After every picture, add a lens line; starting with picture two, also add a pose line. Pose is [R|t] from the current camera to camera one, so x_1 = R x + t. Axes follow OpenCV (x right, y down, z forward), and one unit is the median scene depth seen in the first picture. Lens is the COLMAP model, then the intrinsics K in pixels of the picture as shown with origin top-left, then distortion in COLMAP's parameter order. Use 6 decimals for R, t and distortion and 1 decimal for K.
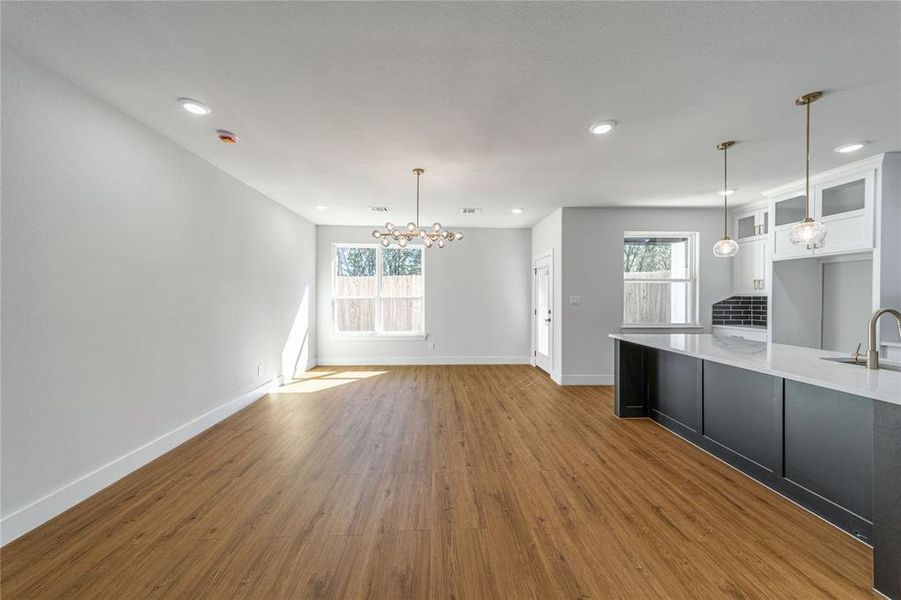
lens RADIAL K [[315.5, 0, 447.6], [0, 315.5, 296.8], [0, 0, 1]] dist [0.008855, -0.000016]
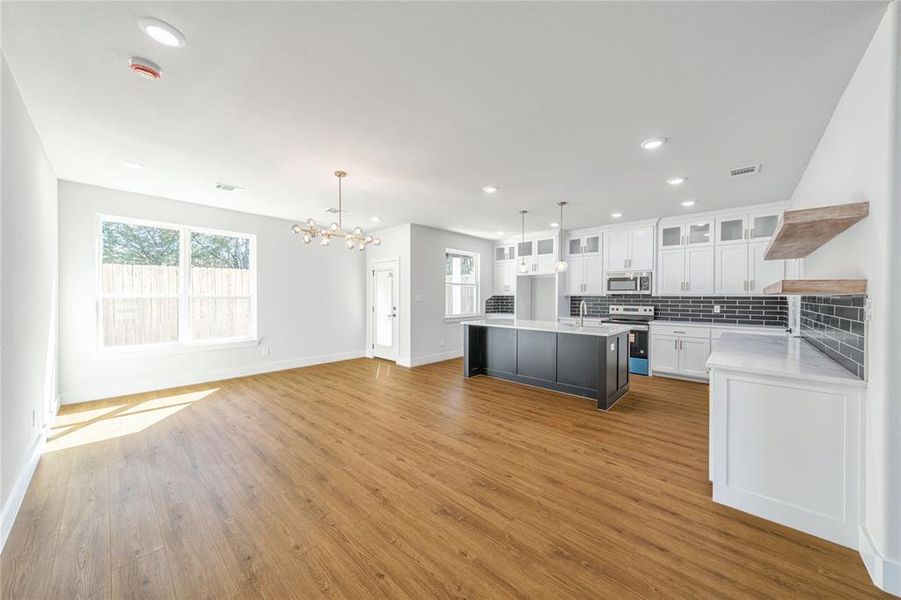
lens RADIAL K [[318.0, 0, 451.2], [0, 318.0, 296.9], [0, 0, 1]] dist [0.010449, -0.000006]
pose [[0.704980, -0.001376, 0.709226, -0.493925], [-0.002530, 0.999987, 0.004454, -0.001790], [-0.709223, -0.004934, 0.704967, 0.010430]]
